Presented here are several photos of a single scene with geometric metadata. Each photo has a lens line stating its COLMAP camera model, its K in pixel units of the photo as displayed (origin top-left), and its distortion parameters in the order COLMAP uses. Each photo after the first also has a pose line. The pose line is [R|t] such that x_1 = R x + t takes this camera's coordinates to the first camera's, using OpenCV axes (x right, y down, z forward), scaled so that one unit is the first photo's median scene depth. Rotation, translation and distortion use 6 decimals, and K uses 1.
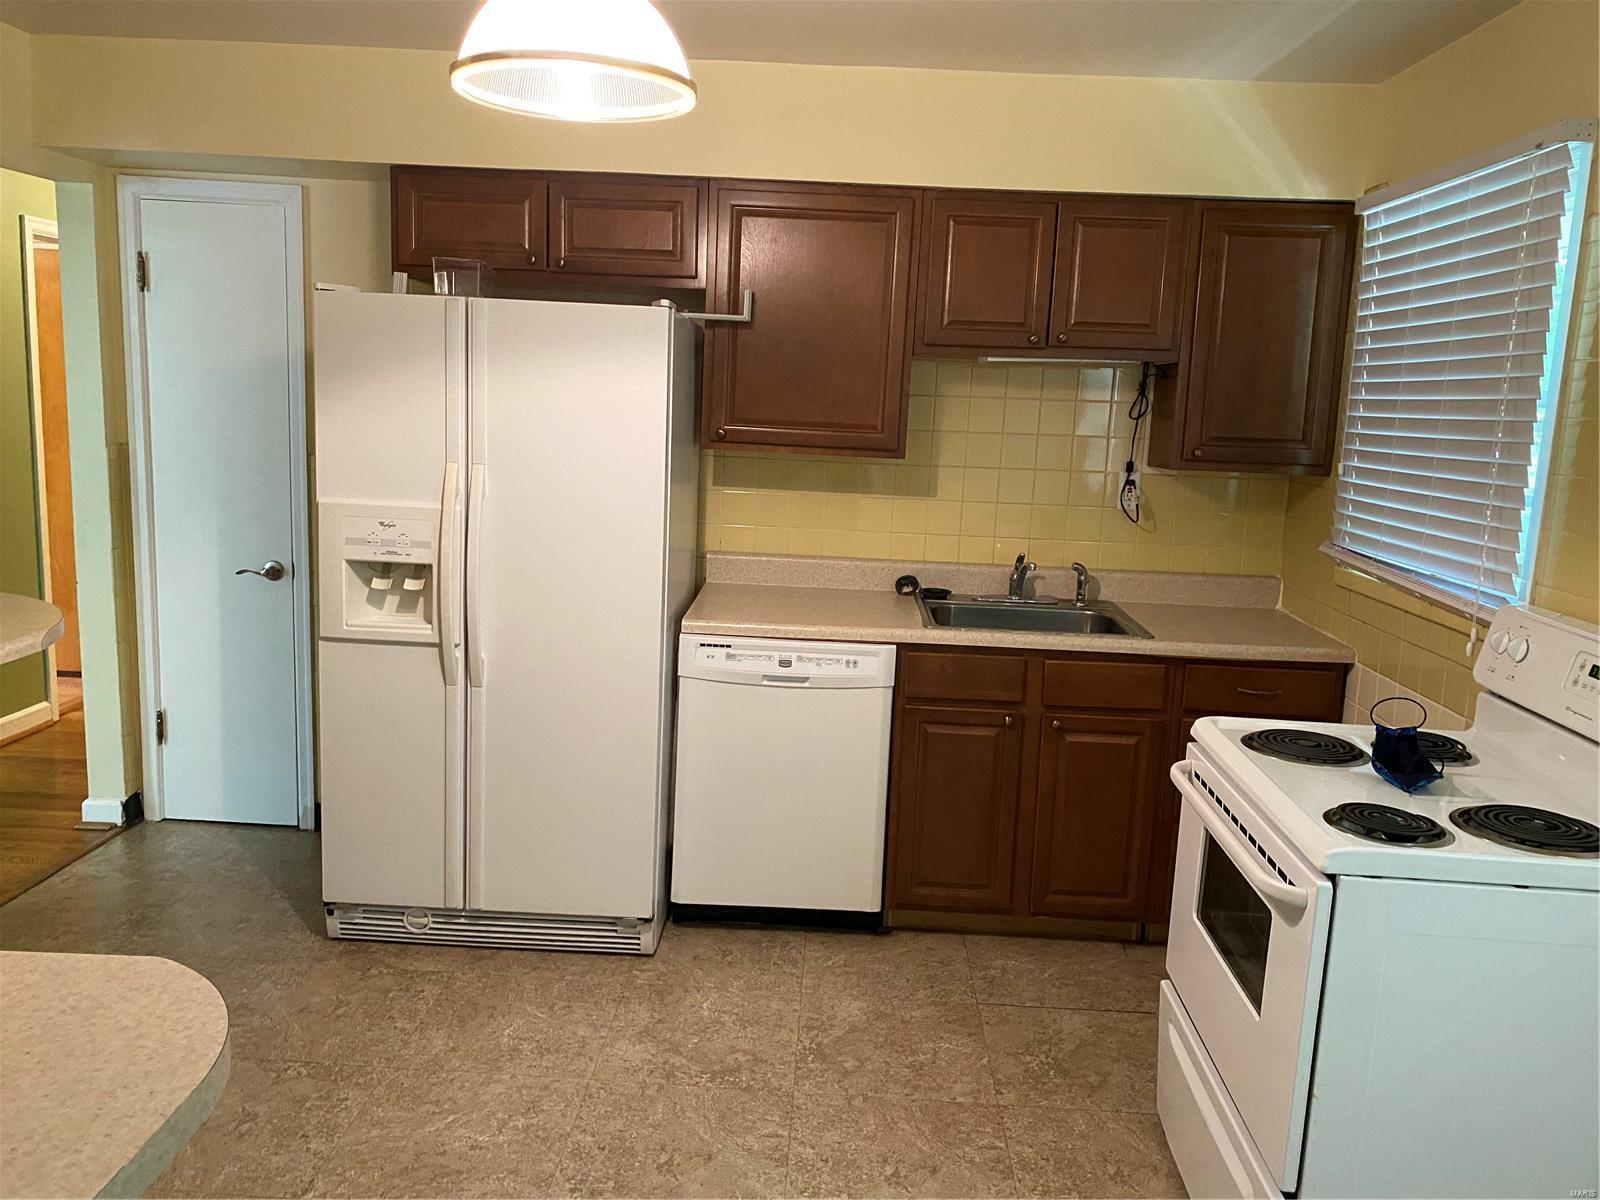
lens RADIAL K [[1230.4, 0, 802.1], [0, 1230.4, 598.2], [0, 0, 1]] dist [0.013987, -0.007492]
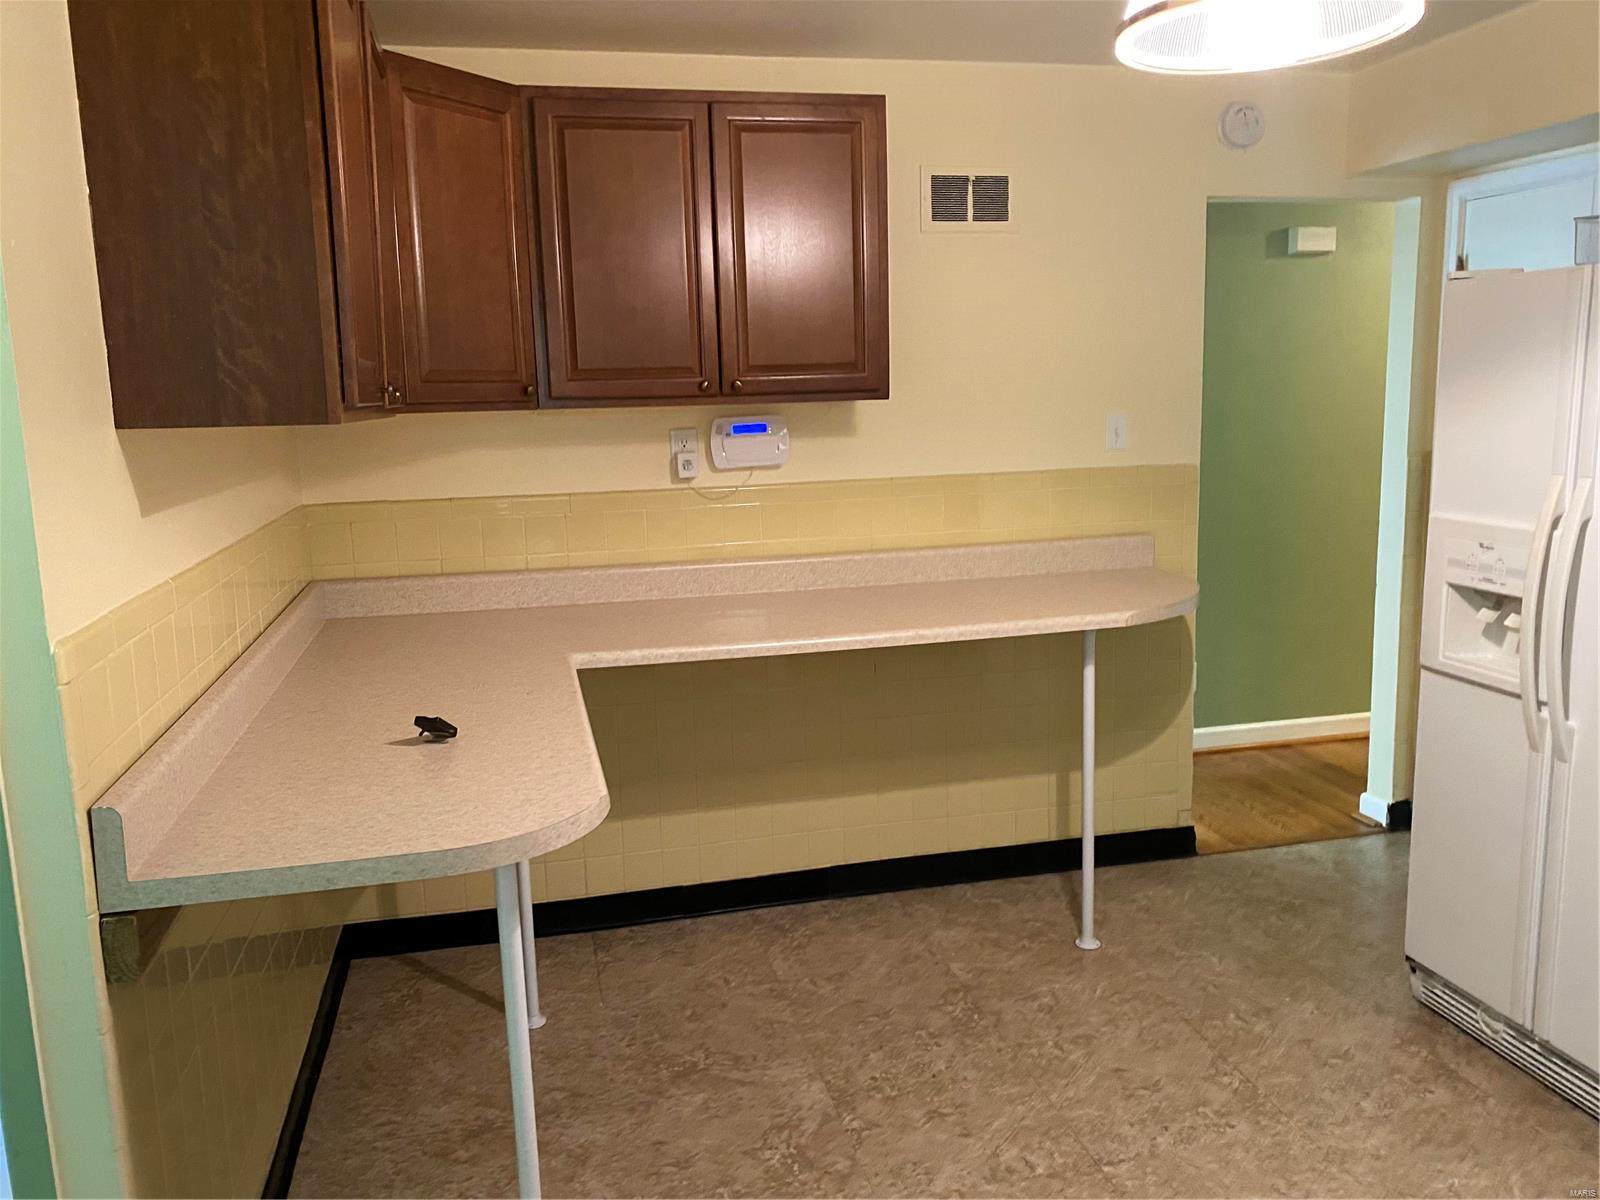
lens RADIAL K [[1230.4, 0, 796.3], [0, 1230.4, 596.4], [0, 0, 1]] dist [0.013987, -0.007492]
pose [[0.249091, 0.112980, -0.961868, 0.346591], [-0.121991, 0.988922, 0.084566, -0.037390], [0.960766, 0.096275, 0.260114, 0.304648]]
